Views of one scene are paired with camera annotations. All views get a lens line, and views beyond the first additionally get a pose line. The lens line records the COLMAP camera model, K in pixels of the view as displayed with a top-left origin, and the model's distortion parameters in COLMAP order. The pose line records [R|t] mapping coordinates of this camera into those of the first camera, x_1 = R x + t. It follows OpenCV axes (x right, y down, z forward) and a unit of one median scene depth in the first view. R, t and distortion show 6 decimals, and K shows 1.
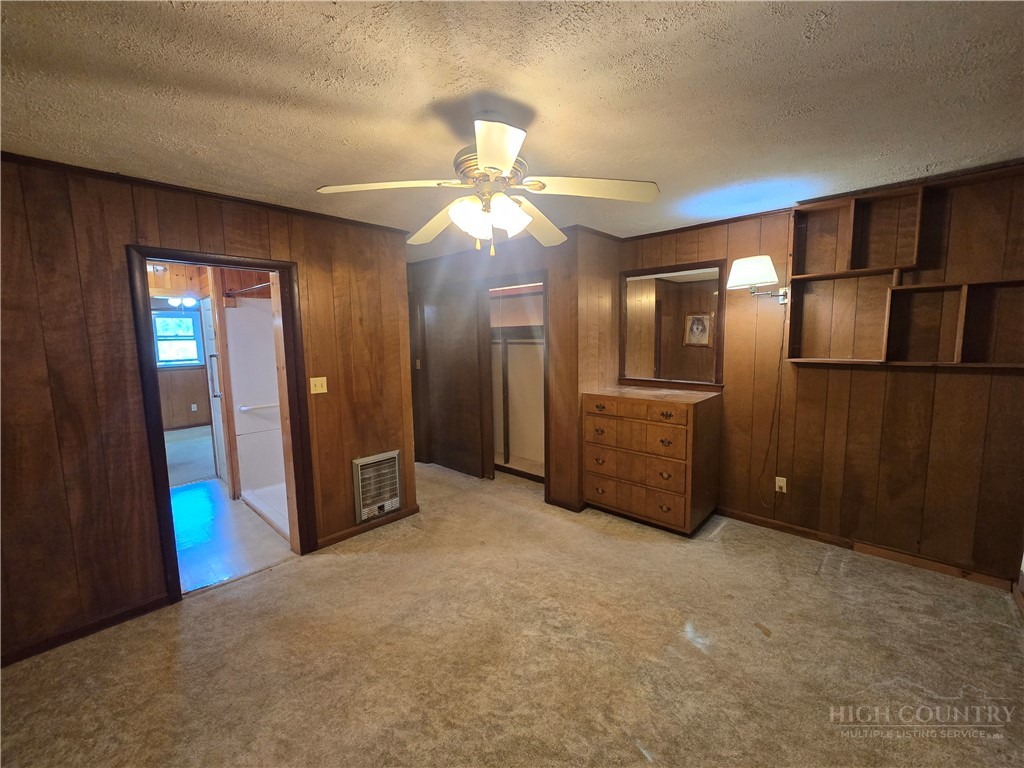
lens RADIAL K [[416.0, 0, 508.6], [0, 416.0, 380.4], [0, 0, 1]] dist [-0.002729, -0.000477]
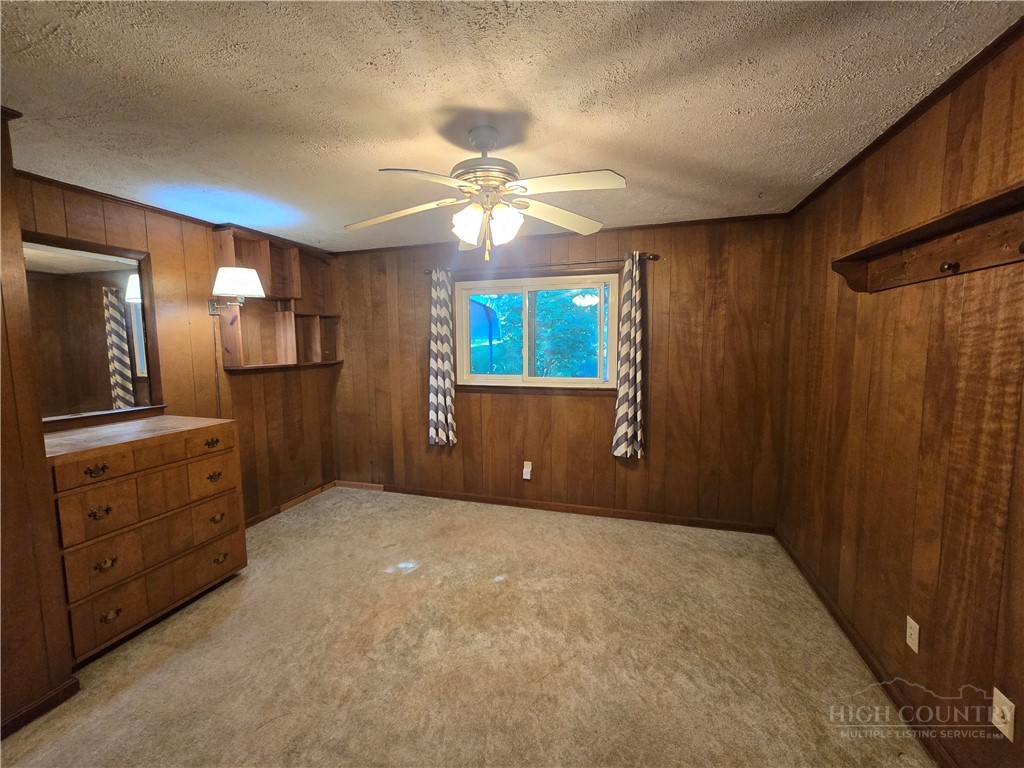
lens RADIAL K [[416.0, 0, 514.8], [0, 416.0, 381.1], [0, 0, 1]] dist [-0.002729, -0.000477]
pose [[-0.445637, -0.064732, 0.892870, -0.602217], [0.113308, 0.985282, 0.127984, -0.071080], [-0.888014, 0.158204, -0.431744, 0.833240]]
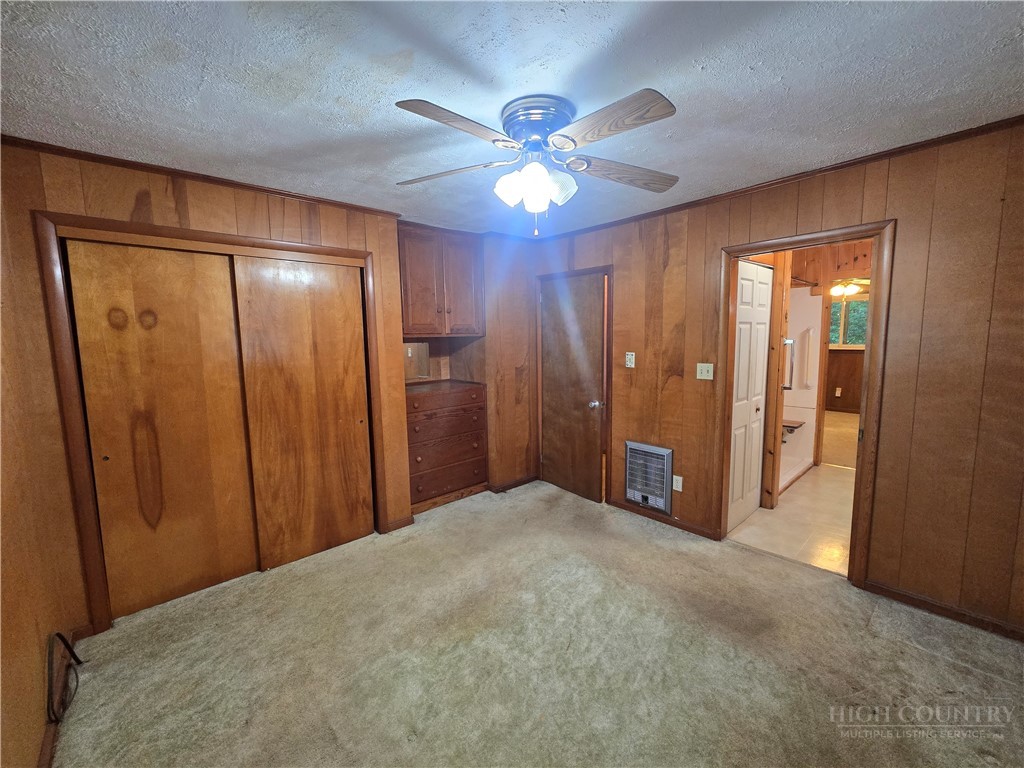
lens RADIAL K [[416.0, 0, 508.0], [0, 416.0, 379.4], [0, 0, 1]] dist [-0.002729, -0.000477]
pose [[0.096324, -0.094219, 0.990881, -2.168369], [0.127600, 0.988465, 0.081585, -0.170694], [-0.987137, 0.118578, 0.107236, 1.983177]]
